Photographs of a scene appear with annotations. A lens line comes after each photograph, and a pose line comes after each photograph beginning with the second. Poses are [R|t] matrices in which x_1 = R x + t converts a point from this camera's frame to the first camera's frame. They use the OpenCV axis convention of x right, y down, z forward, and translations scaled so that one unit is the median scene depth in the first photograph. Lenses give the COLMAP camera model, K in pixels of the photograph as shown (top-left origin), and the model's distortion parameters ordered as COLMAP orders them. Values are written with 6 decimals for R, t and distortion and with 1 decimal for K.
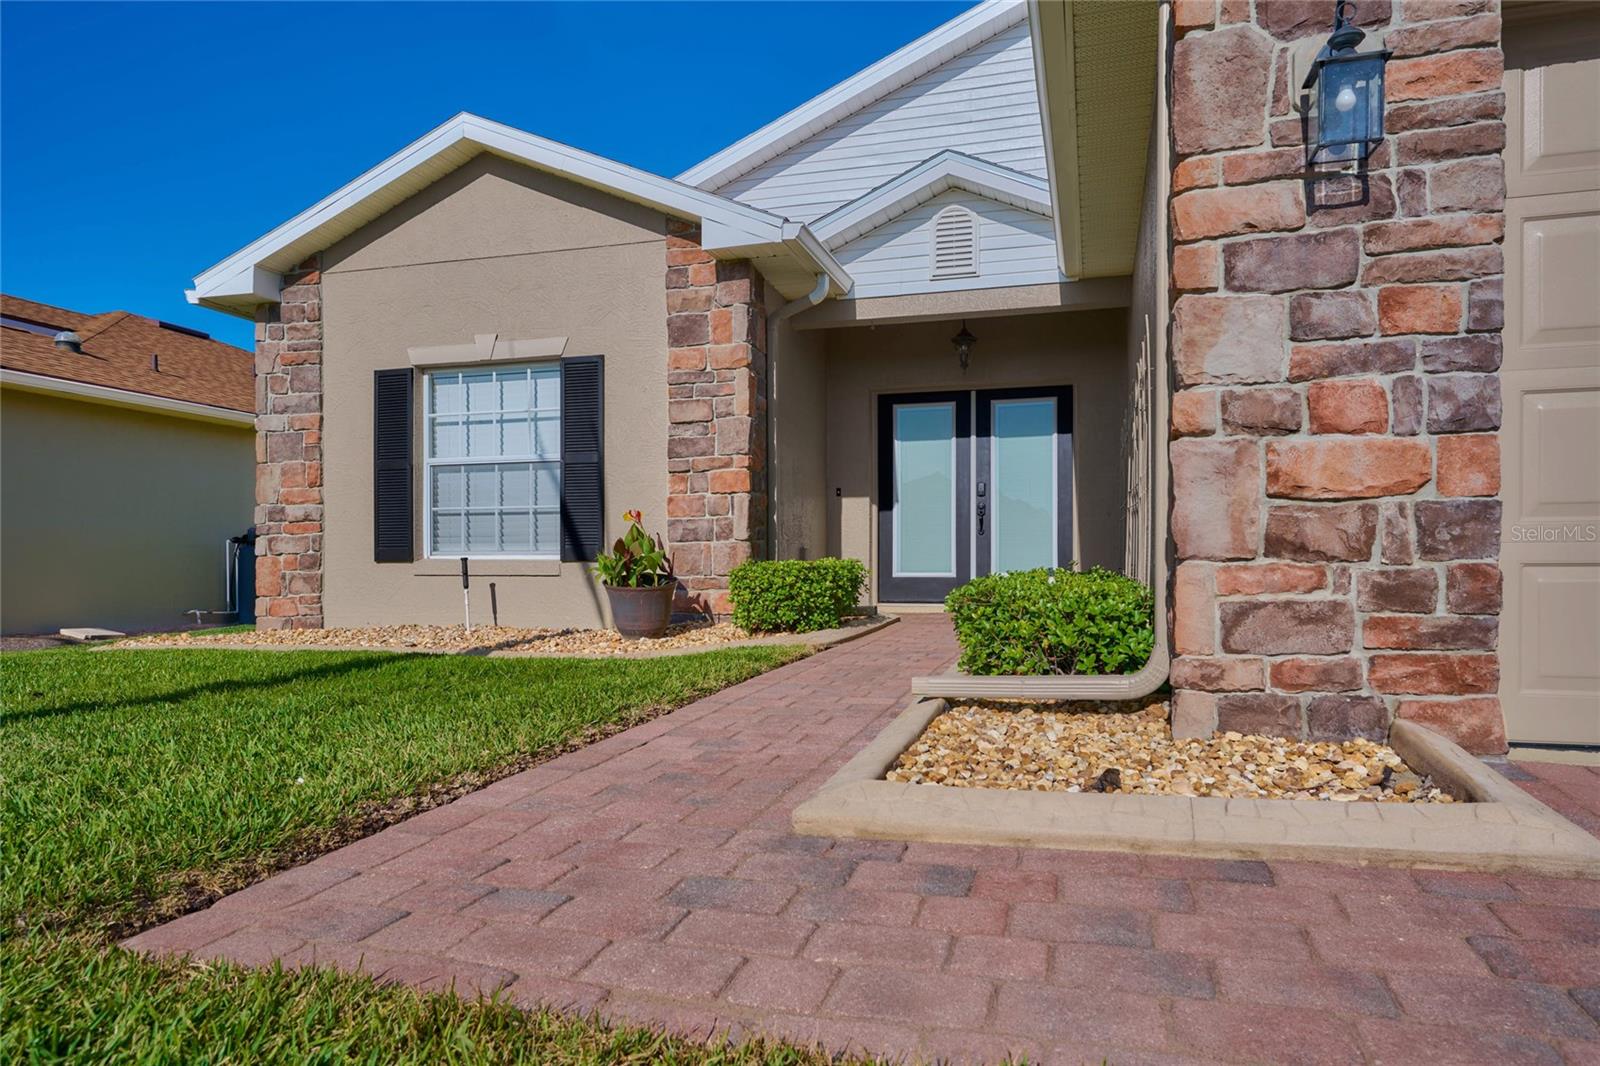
lens RADIAL K [[987.4, 0, 805.2], [0, 987.4, 575.6], [0, 0, 1]] dist [-0.002735, 0.001021]
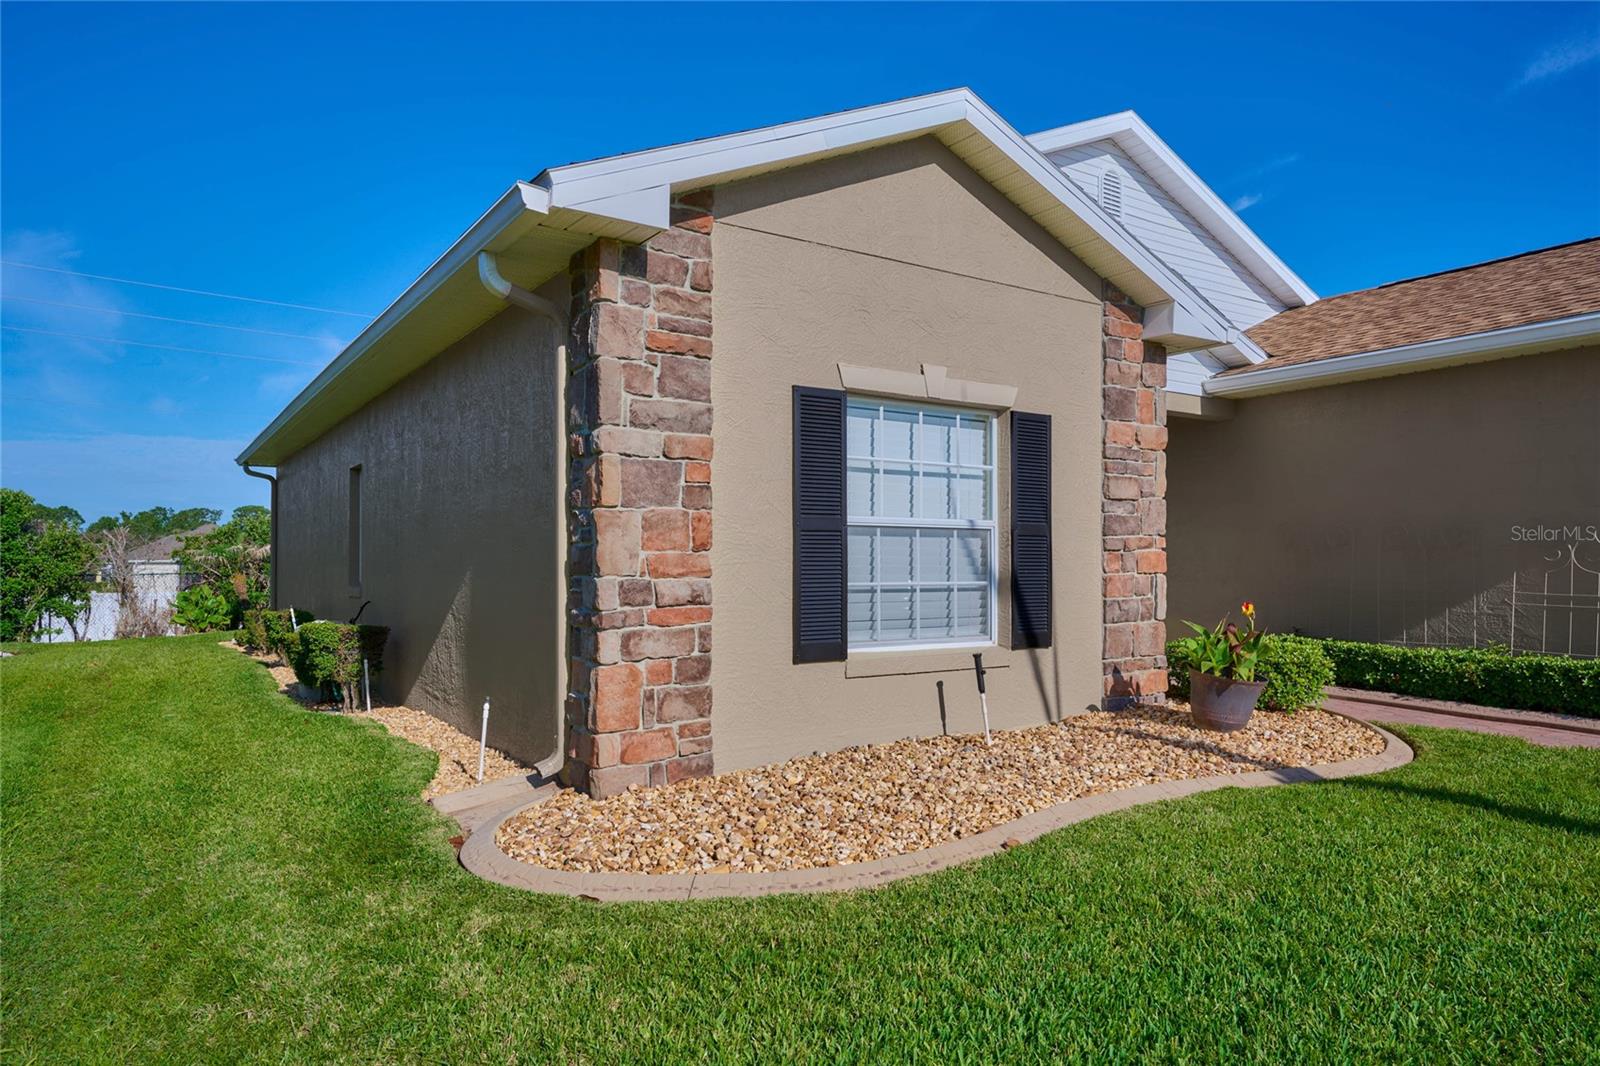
lens RADIAL K [[980.1, 0, 764.7], [0, 980.1, 555.9], [0, 0, 1]] dist [-0.000384, -0.000248]
pose [[0.665992, 0.007759, 0.745919, -1.067626], [0.002494, 0.999917, -0.012628, -0.088729], [-0.745955, 0.010270, 0.665917, 0.622629]]
